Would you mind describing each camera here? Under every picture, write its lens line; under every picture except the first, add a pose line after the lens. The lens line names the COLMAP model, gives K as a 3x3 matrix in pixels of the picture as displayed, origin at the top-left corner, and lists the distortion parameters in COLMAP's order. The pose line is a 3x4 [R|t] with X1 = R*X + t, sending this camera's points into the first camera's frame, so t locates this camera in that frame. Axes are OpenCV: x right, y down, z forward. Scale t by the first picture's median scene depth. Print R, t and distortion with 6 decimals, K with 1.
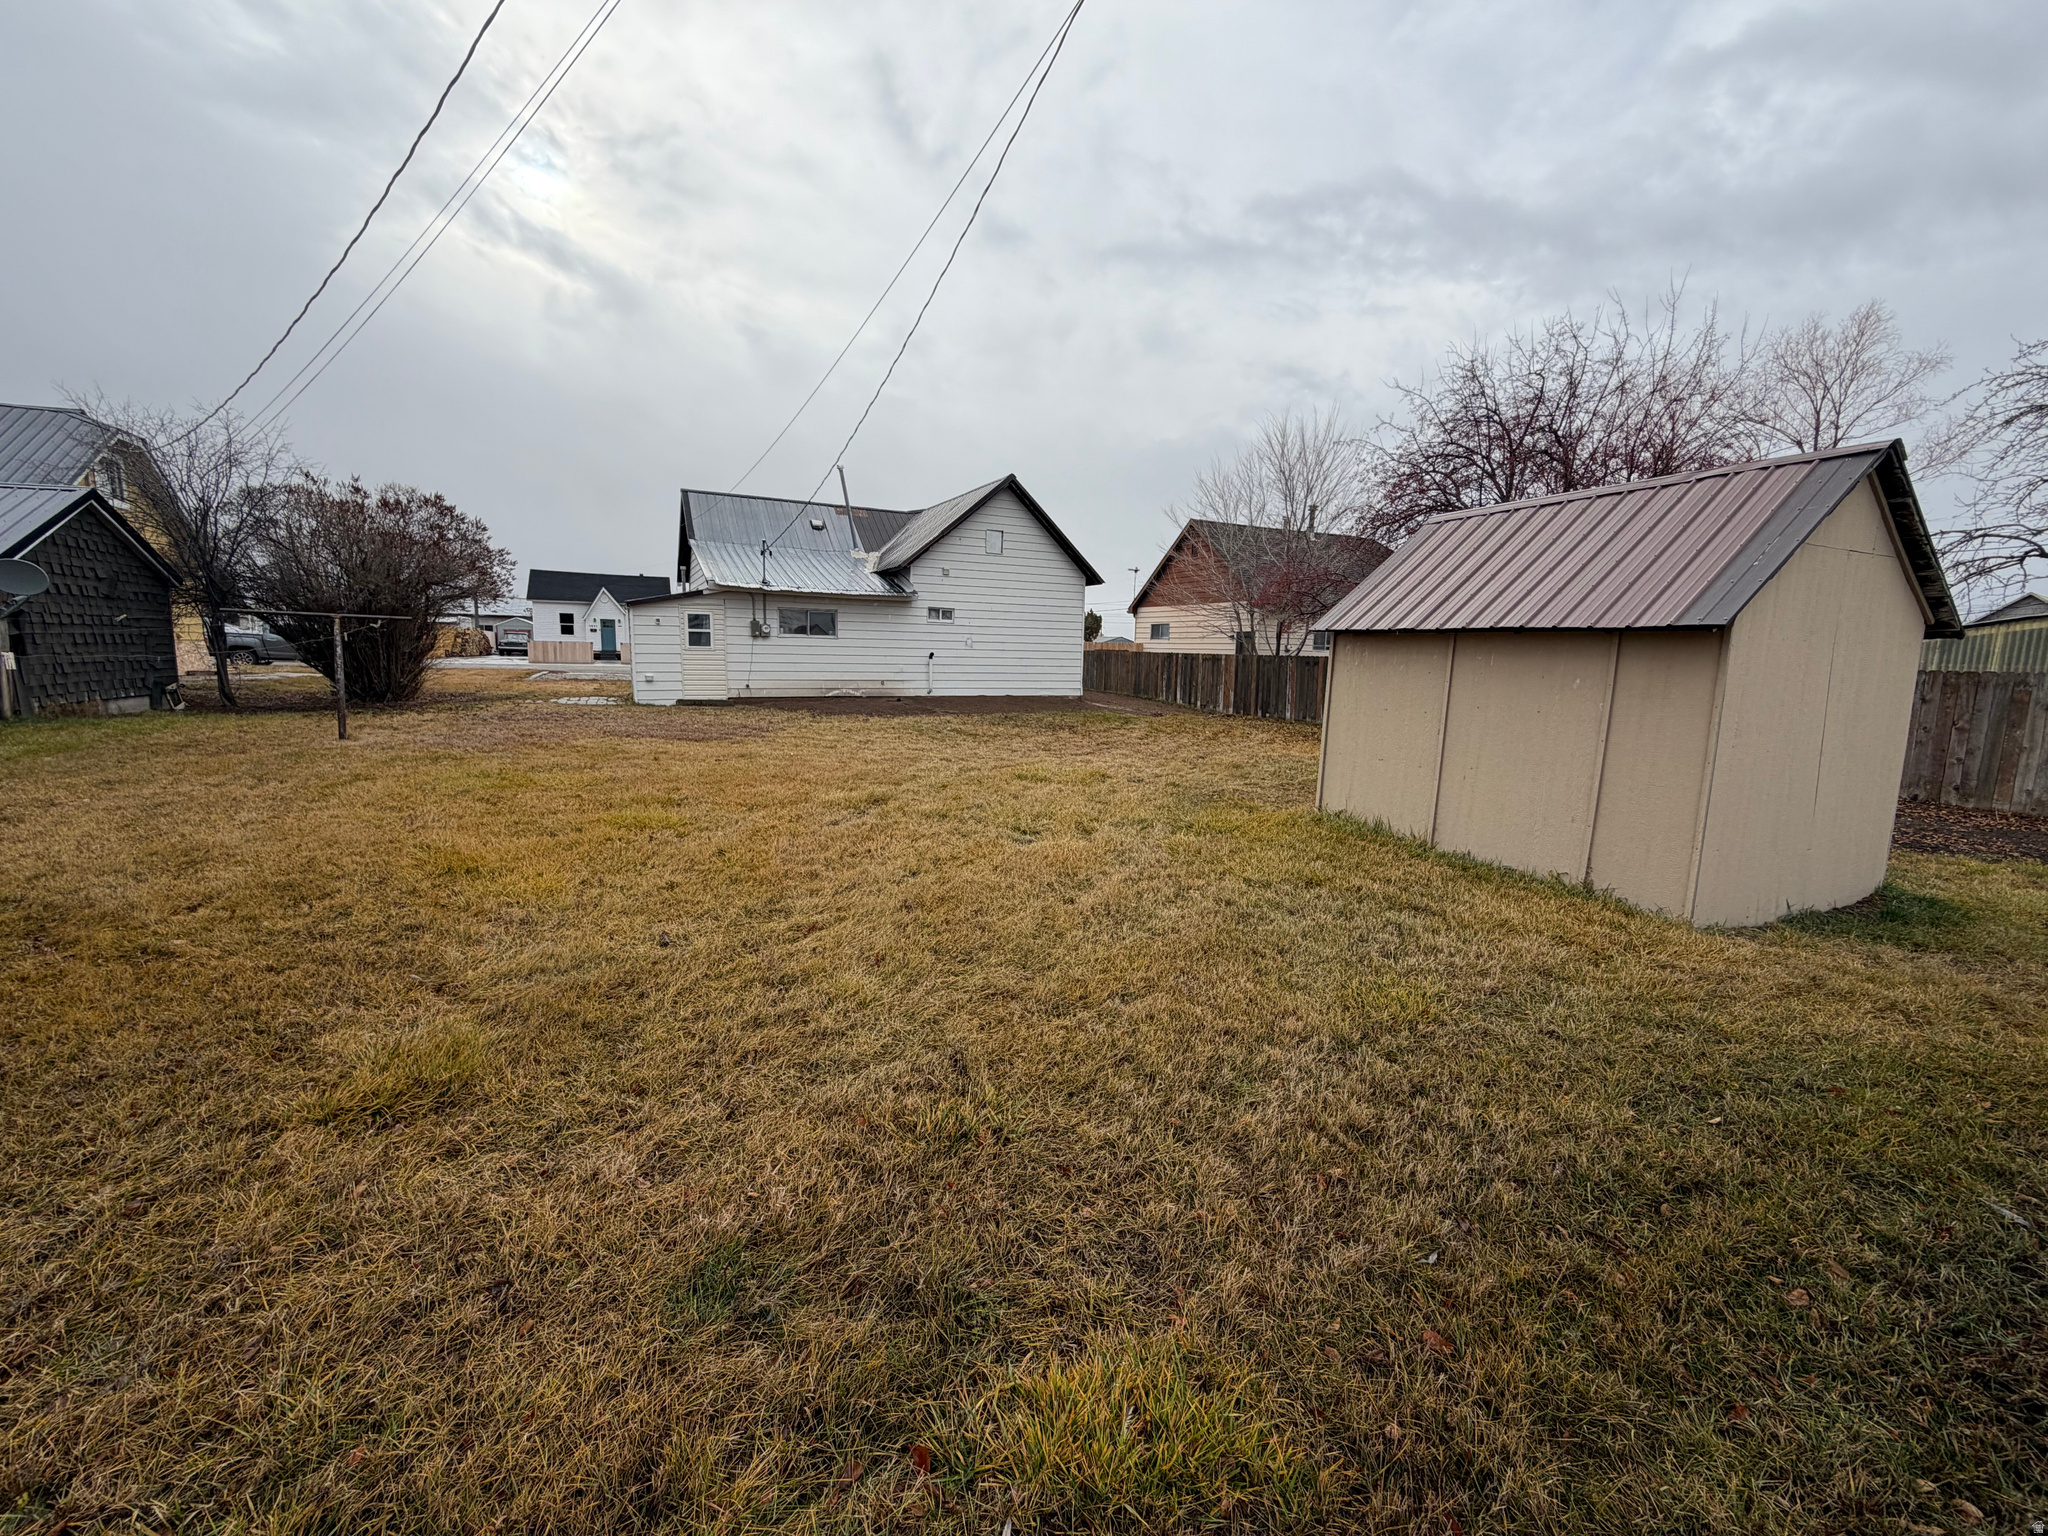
lens RADIAL K [[812.9, 0, 1019.1], [0, 812.9, 766.3], [0, 0, 1]] dist [-0.001186, -0.000395]
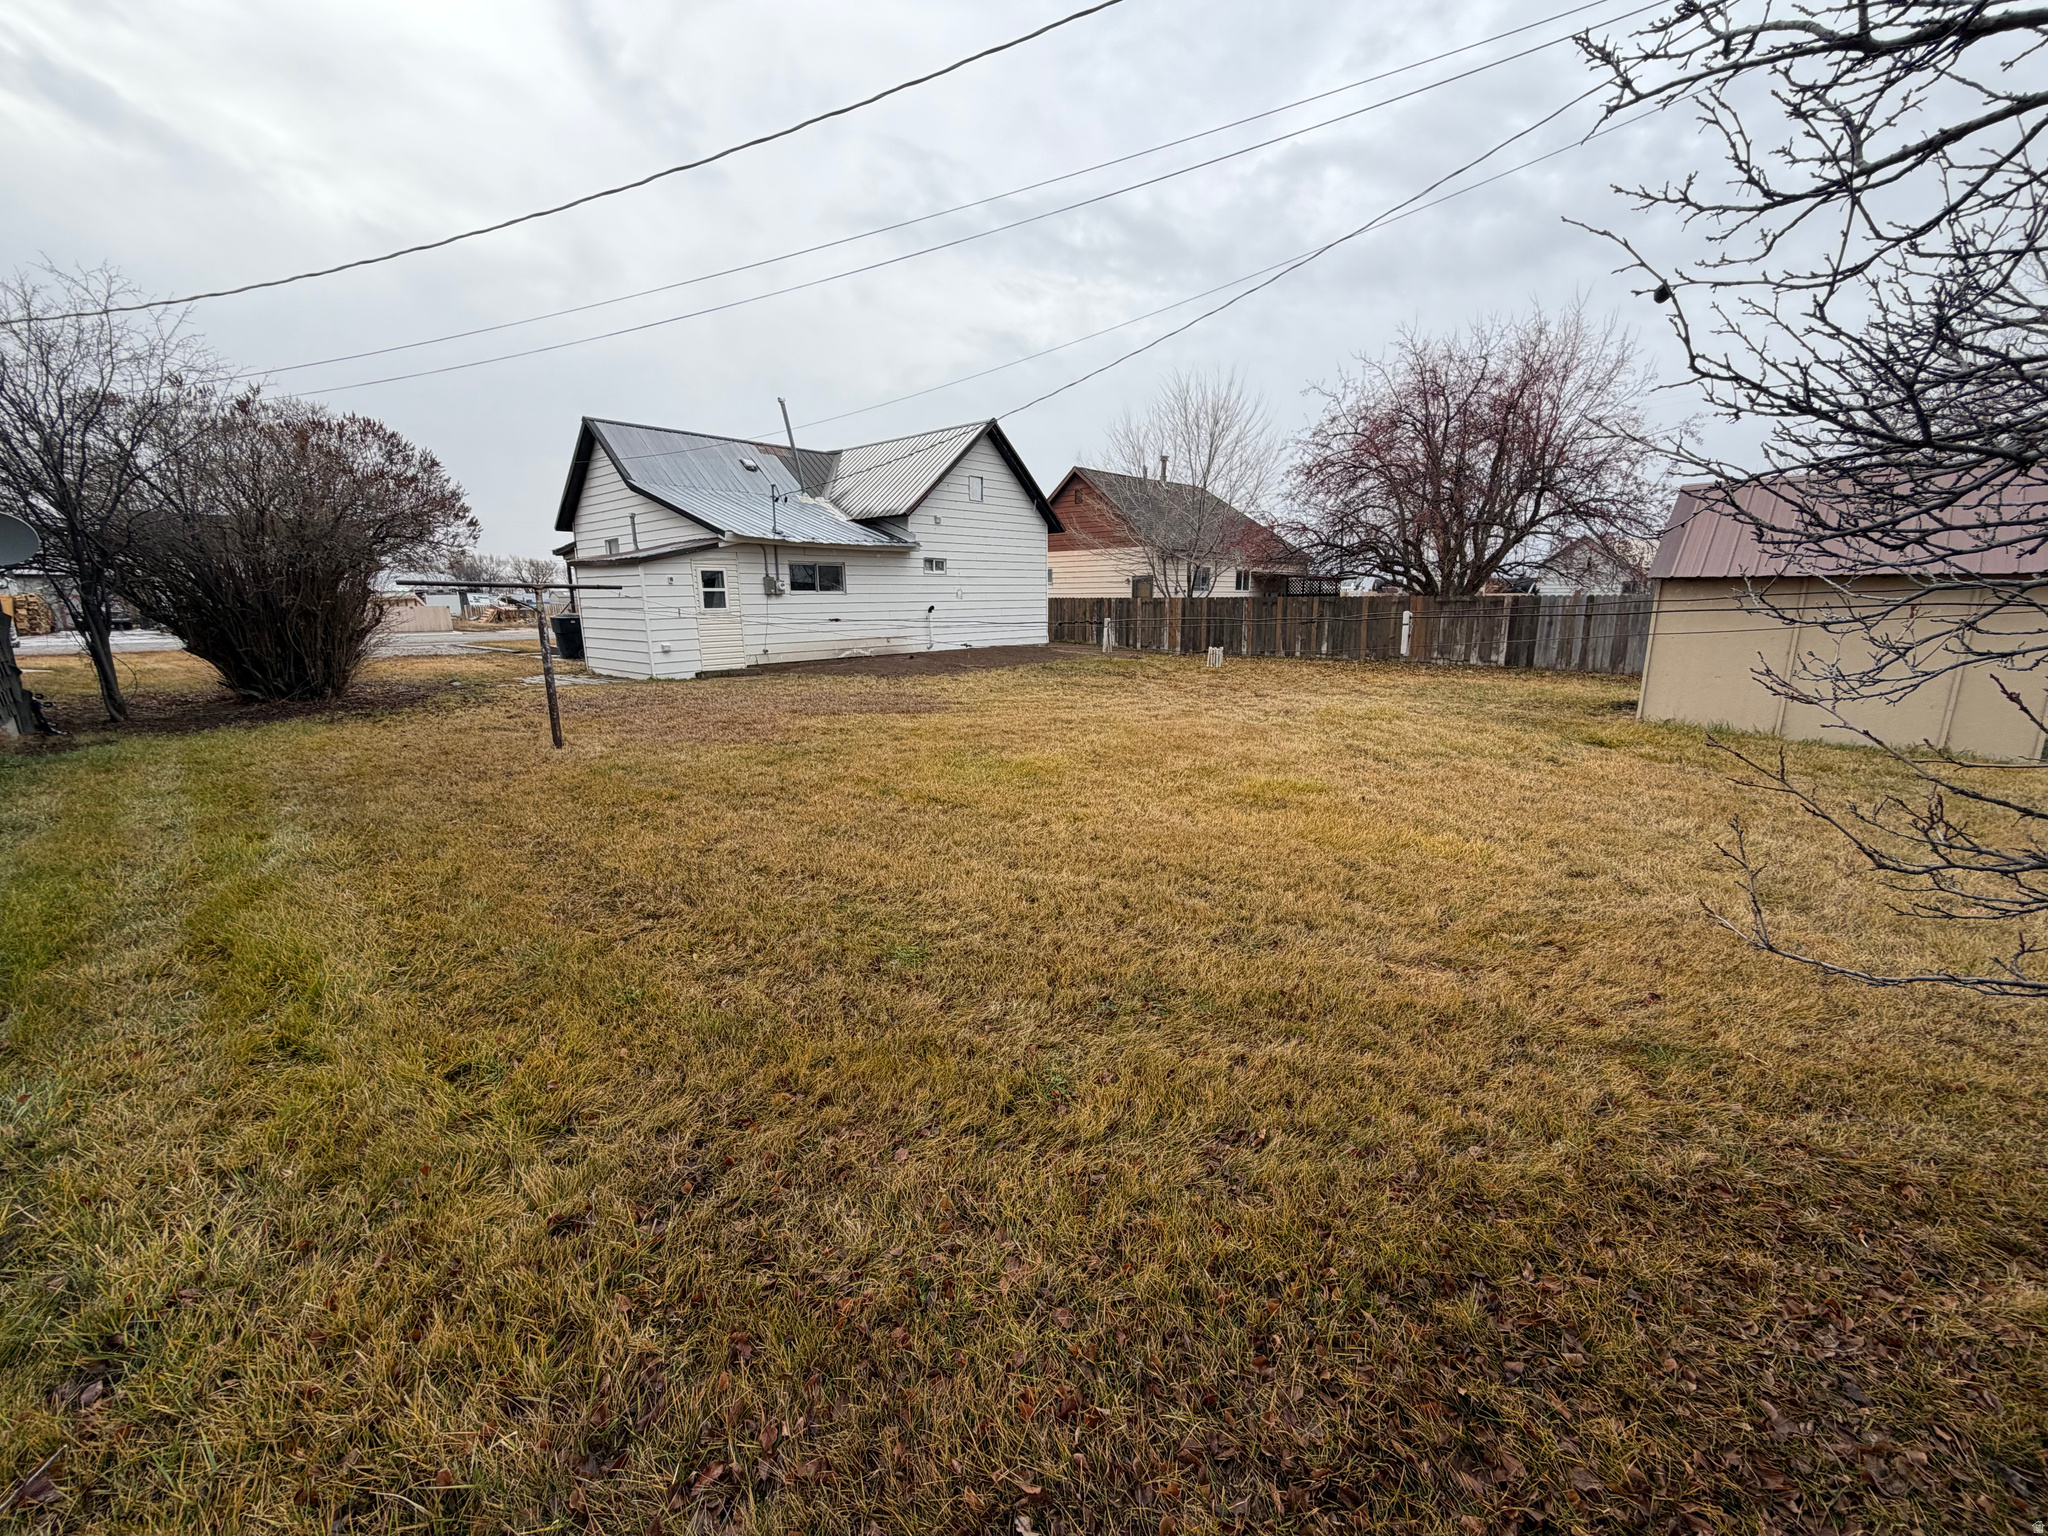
lens RADIAL K [[812.9, 0, 1019.1], [0, 812.9, 766.3], [0, 0, 1]] dist [-0.001186, -0.000395]
pose [[0.926630, -0.106684, 0.360522, -0.388065], [0.082465, 0.993219, 0.081952, -0.022725], [-0.366820, -0.046208, 0.929144, 0.065361]]
